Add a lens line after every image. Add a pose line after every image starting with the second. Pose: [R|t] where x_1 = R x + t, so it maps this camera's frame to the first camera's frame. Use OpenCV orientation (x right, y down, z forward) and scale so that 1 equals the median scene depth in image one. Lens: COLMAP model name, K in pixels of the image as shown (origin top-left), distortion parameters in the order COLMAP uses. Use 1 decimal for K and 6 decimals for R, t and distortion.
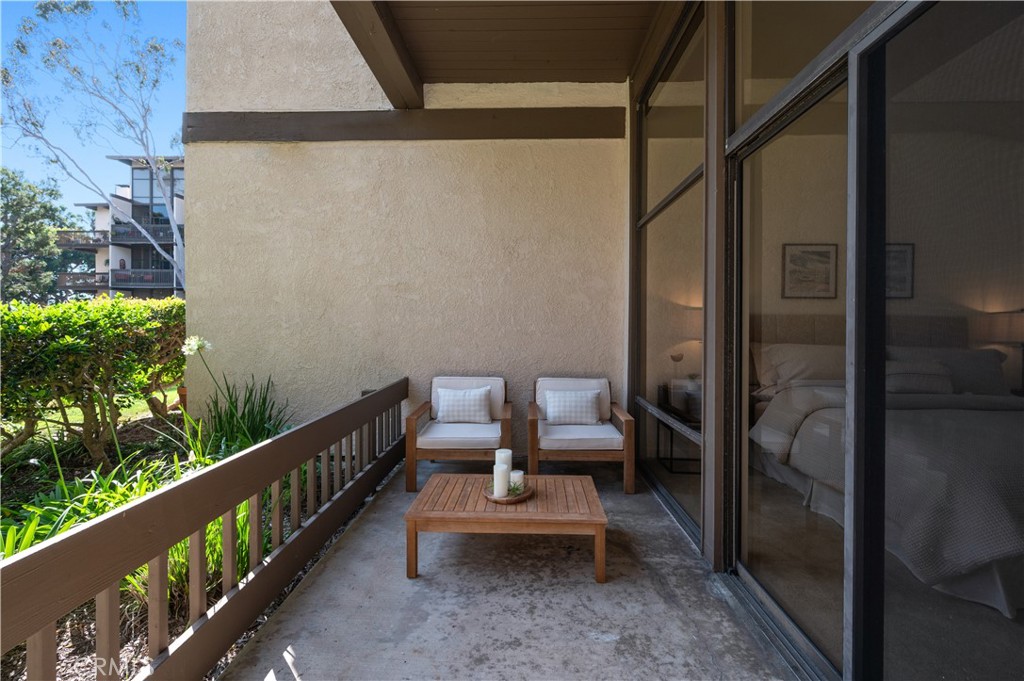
lens RADIAL K [[456.0, 0, 511.7], [0, 456.0, 325.5], [0, 0, 1]] dist [-0.012487, 0.000162]
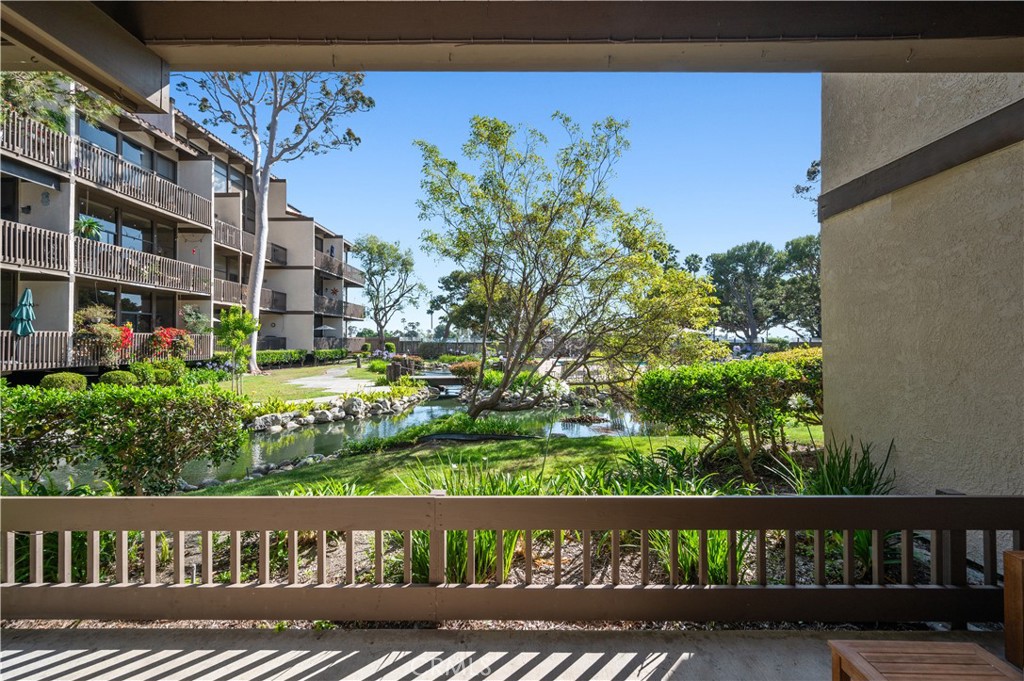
lens RADIAL K [[408.2, 0, 517.6], [0, 408.2, 338.4], [0, 0, 1]] dist [0.001664, 0.000163]
pose [[0.039892, -0.016334, -0.999070, 0.296666], [-0.005677, 0.999847, -0.016574, -0.083695], [0.999188, 0.006333, 0.039794, 0.188945]]
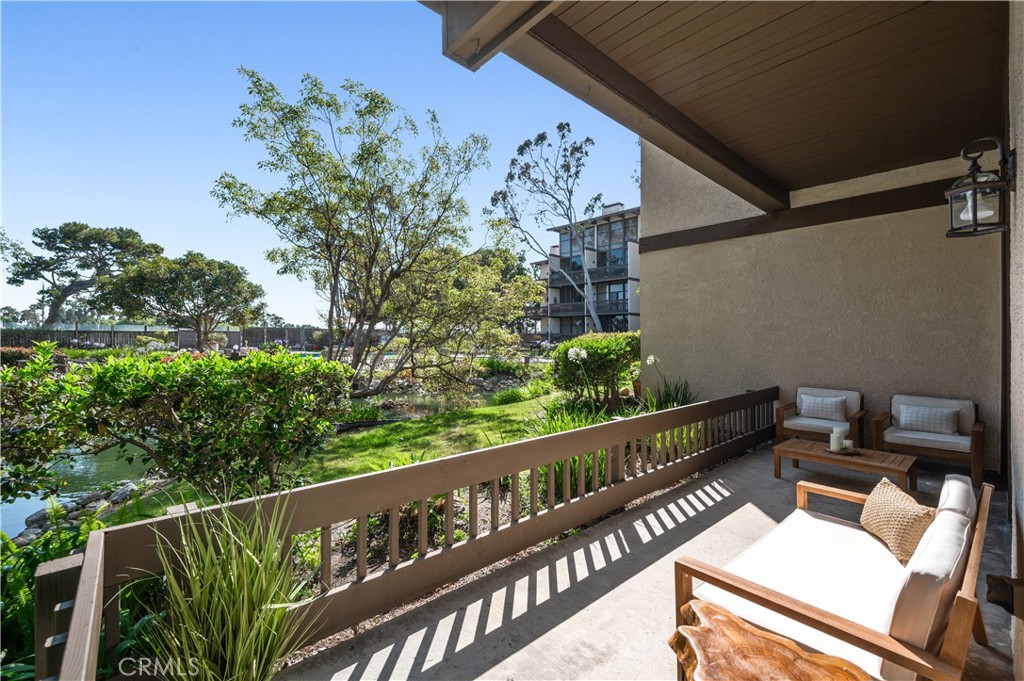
lens RADIAL K [[423.4, 0, 501.7], [0, 423.4, 331.4], [0, 0, 1]] dist [0.036326, -0.010088]
pose [[0.688267, -0.010136, -0.725387, 0.180597], [-0.007494, 0.999750, -0.021080, -0.033163], [0.725419, 0.019945, 0.688018, -0.672298]]
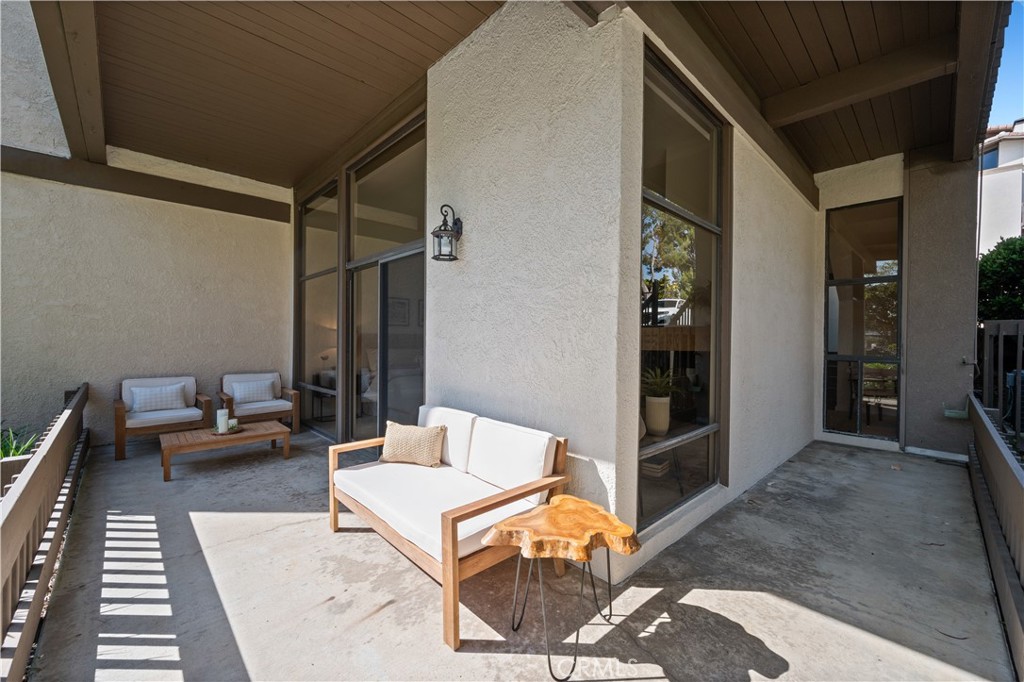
lens RADIAL K [[404.2, 0, 538.9], [0, 404.2, 340.4], [0, 0, 1]] dist [0.001723, -0.000026]
pose [[0.673376, -0.003560, 0.739292, -0.217053], [-0.003966, 0.999957, 0.008428, -0.012777], [-0.739290, -0.008607, 0.673333, -0.614610]]
